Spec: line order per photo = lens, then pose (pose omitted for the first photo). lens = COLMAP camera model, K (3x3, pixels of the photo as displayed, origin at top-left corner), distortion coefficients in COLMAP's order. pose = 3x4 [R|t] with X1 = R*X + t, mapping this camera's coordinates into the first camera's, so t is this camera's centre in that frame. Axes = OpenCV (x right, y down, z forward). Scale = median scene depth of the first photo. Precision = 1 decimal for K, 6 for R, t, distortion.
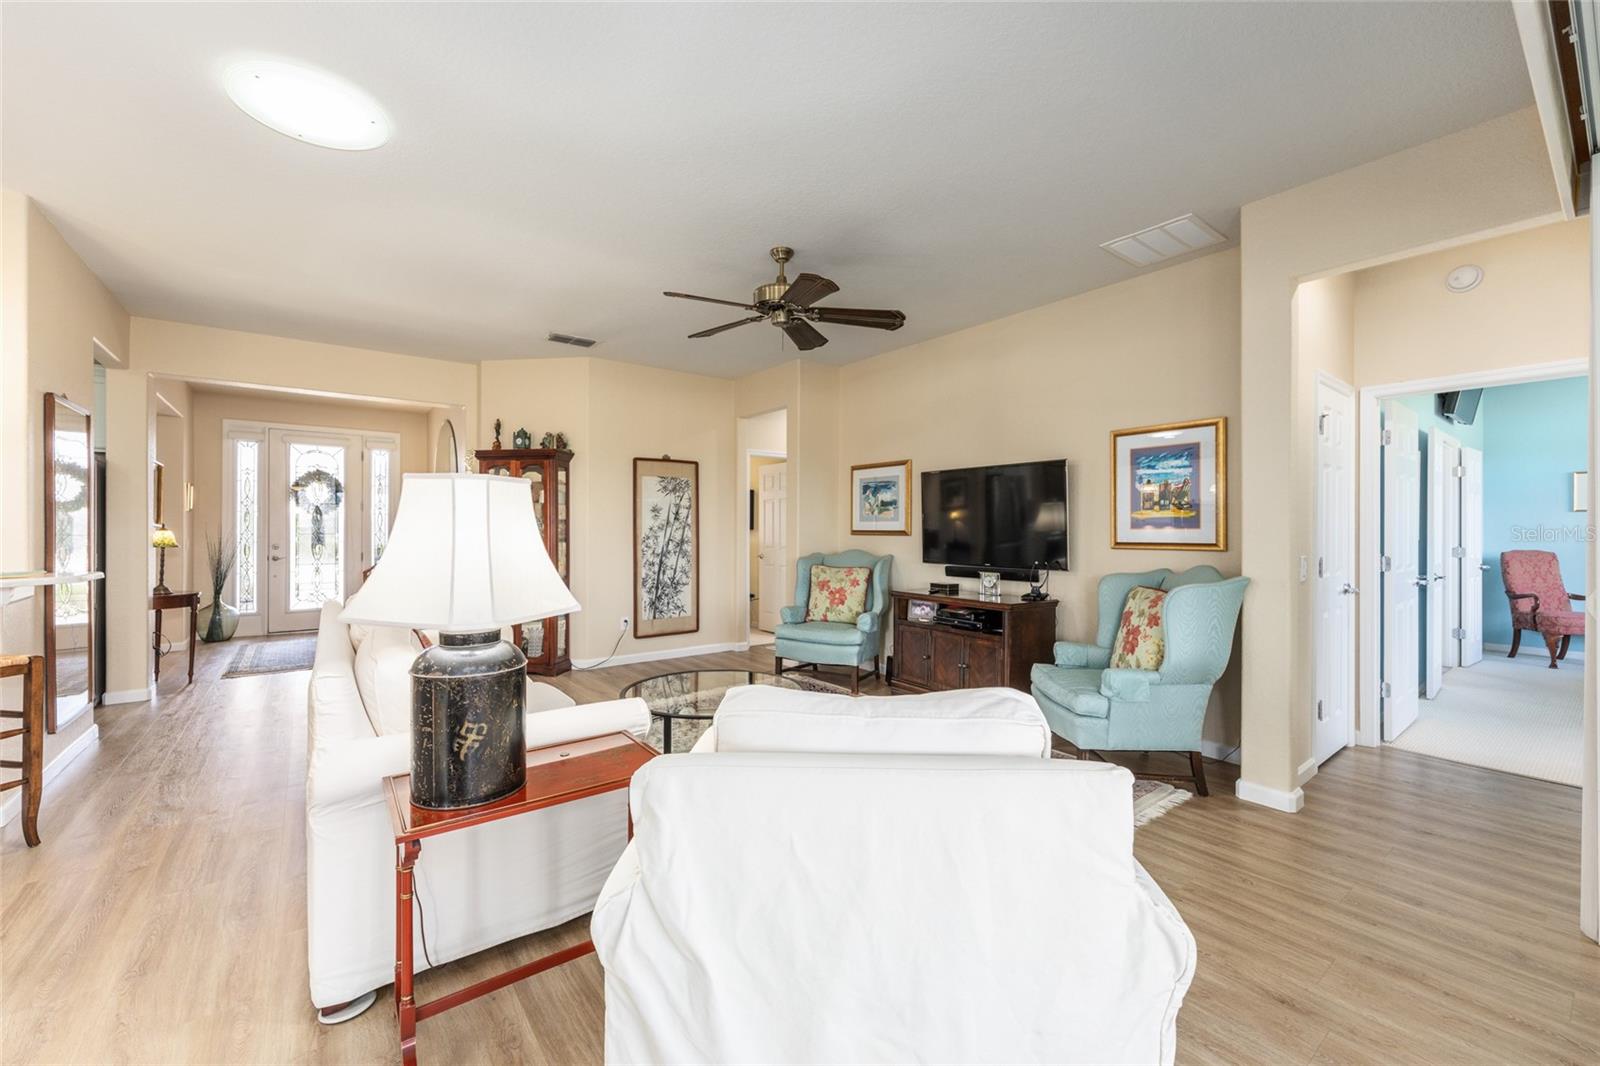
lens RADIAL K [[643.2, 0, 798.2], [0, 643.2, 525.9], [0, 0, 1]] dist [-0.001705, 0.000764]
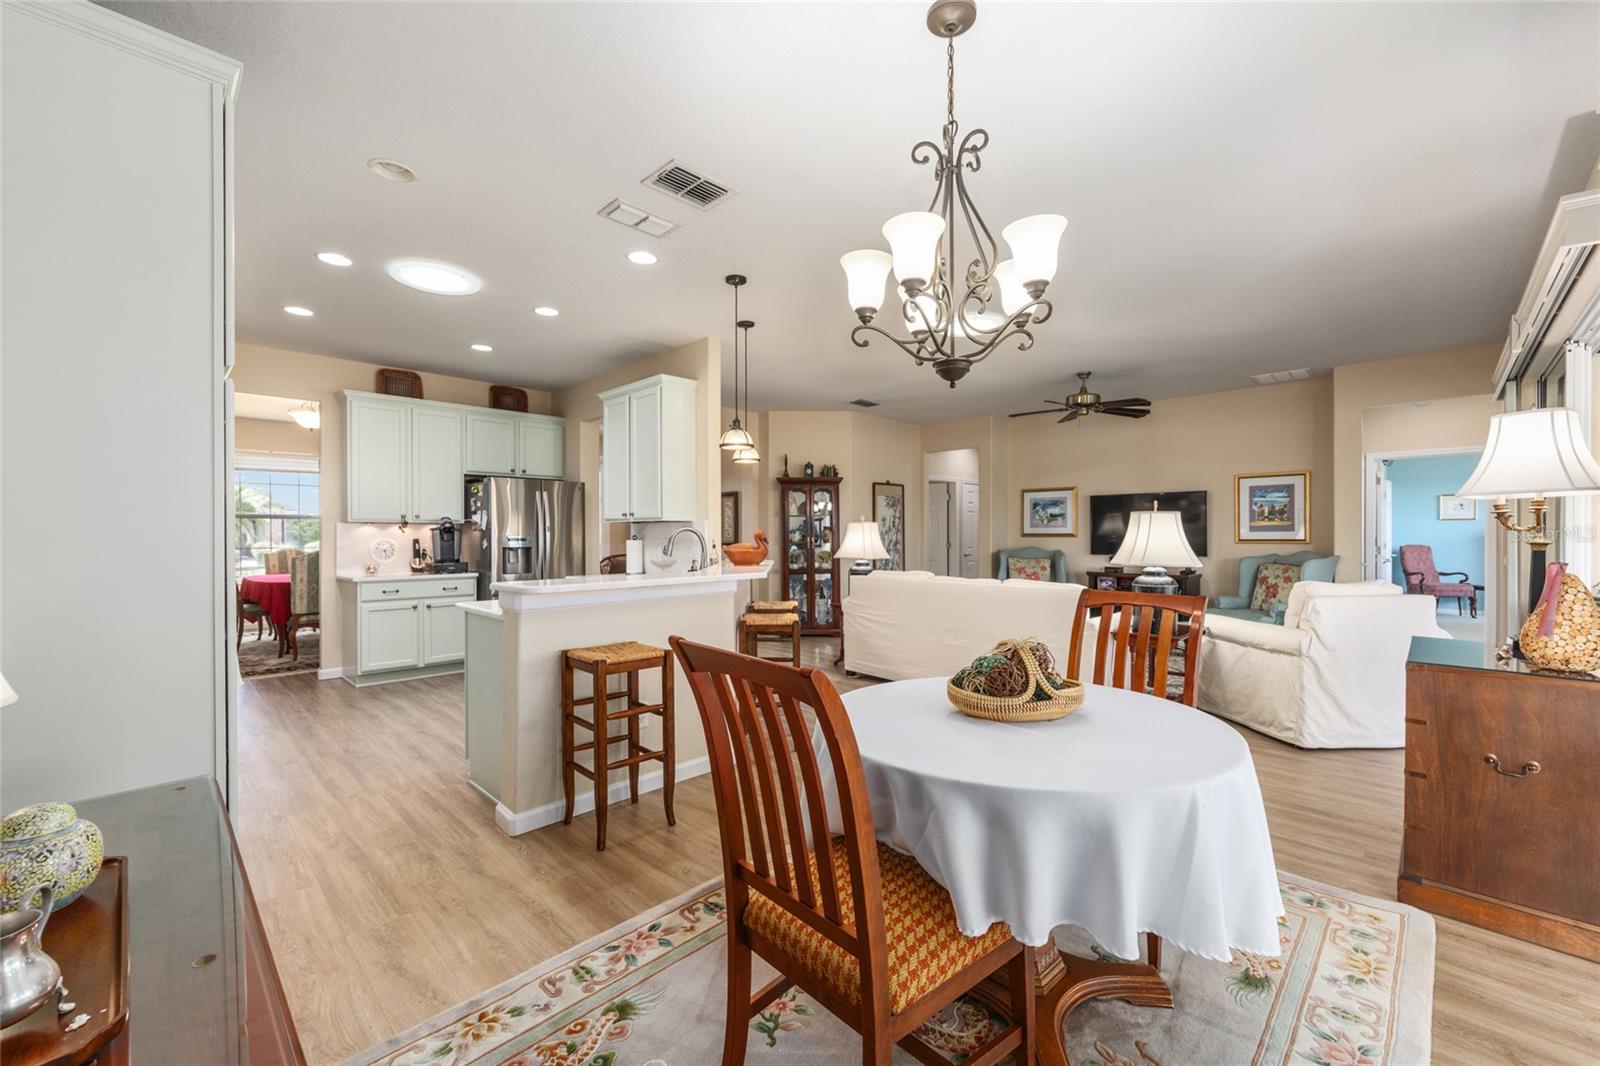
lens RADIAL K [[644.3, 0, 799.9], [0, 644.3, 536.7], [0, 0, 1]] dist [0.000296, 0.000376]
pose [[0.989783, -0.005079, 0.142489, -0.685902], [0.003859, 0.999954, 0.008832, -0.001554], [-0.142527, -0.008192, 0.989757, -0.409046]]
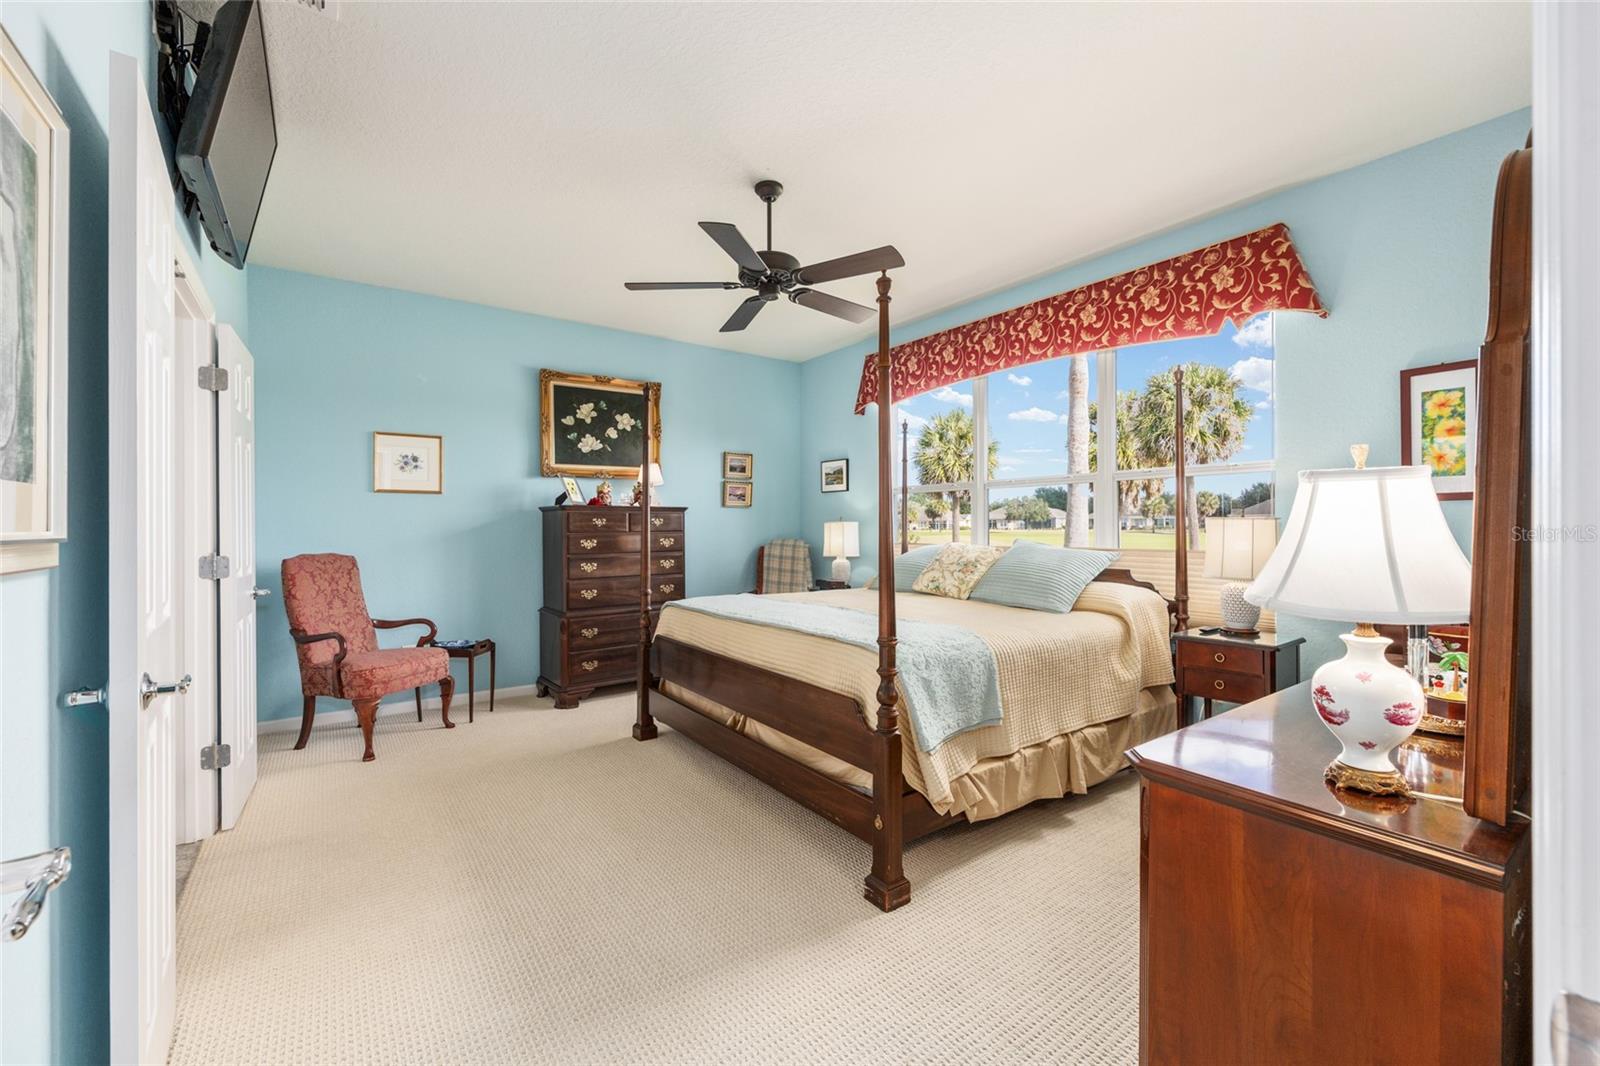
lens RADIAL K [[642.6, 0, 797.2], [0, 642.6, 533.4], [0, 0, 1]] dist [-0.001621, 0.000738]
pose [[0.018921, -0.010987, 0.999761, 0.666898], [-0.001514, 0.999938, 0.011018, 0.013949], [-0.999820, -0.001722, 0.018903, 0.662586]]
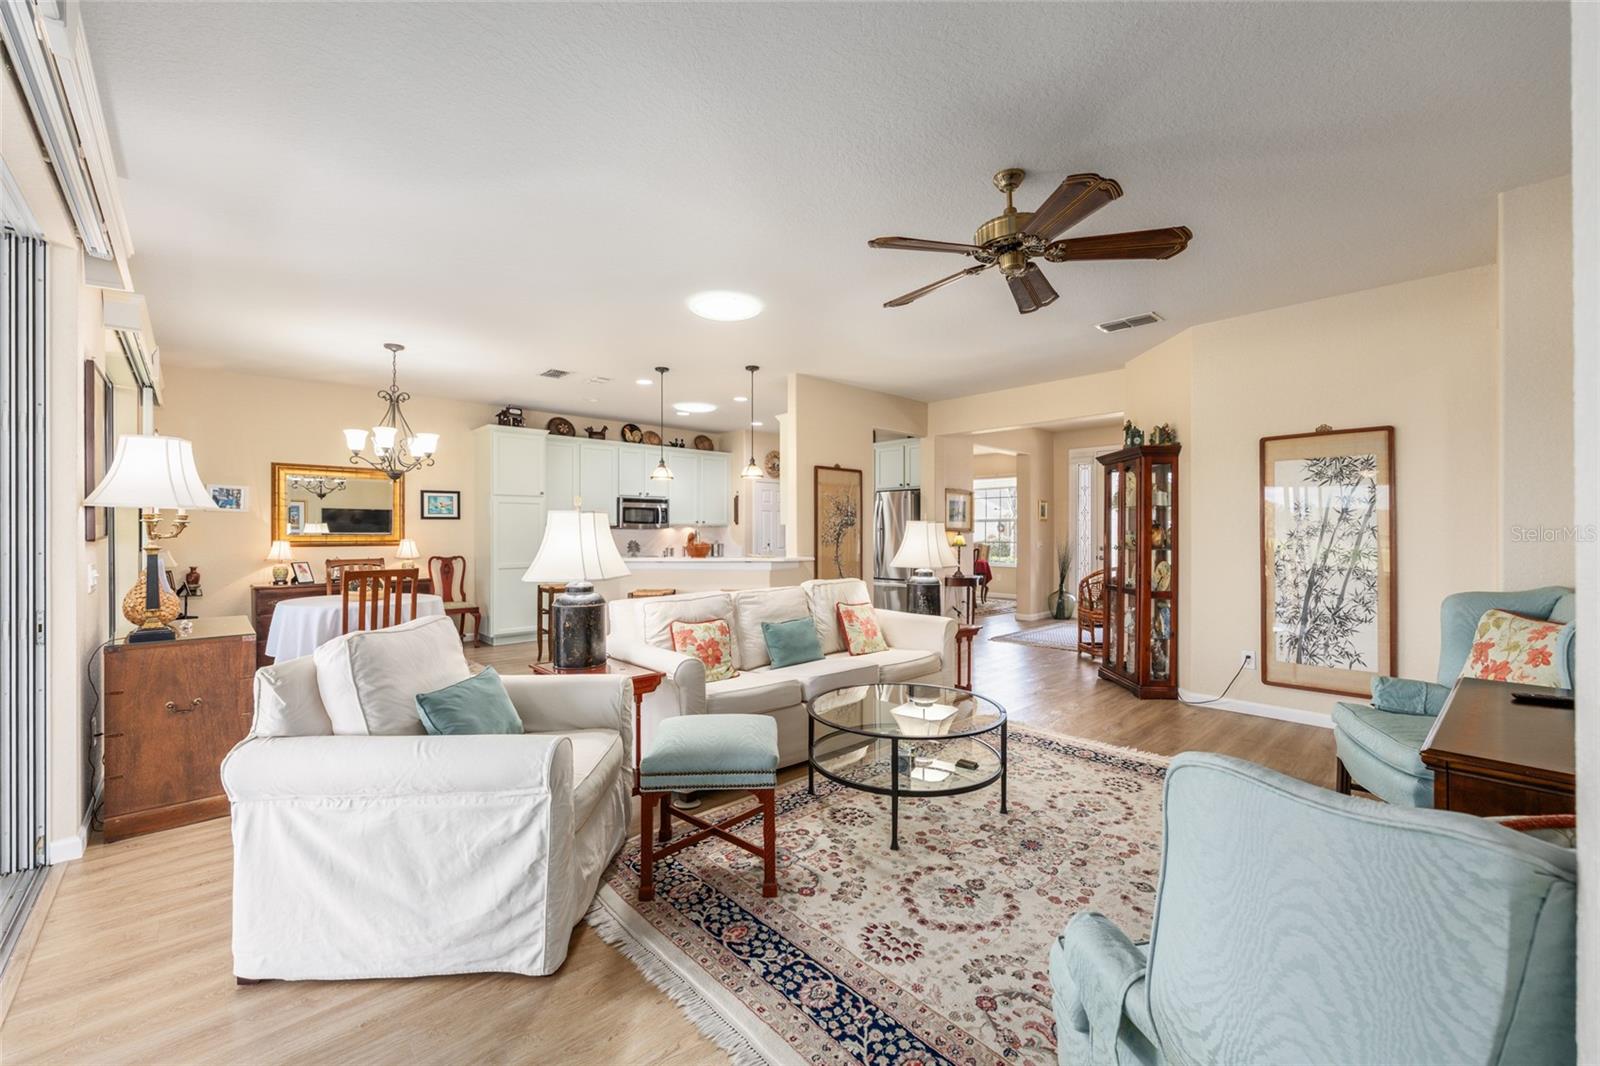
lens RADIAL K [[642.6, 0, 797.2], [0, 642.6, 533.4], [0, 0, 1]] dist [-0.001621, 0.000738]
pose [[0.098694, -0.000261, -0.995118, 0.474302], [0.005995, 0.999982, 0.000332, -0.000210], [0.995100, -0.005999, 0.098694, 0.443405]]
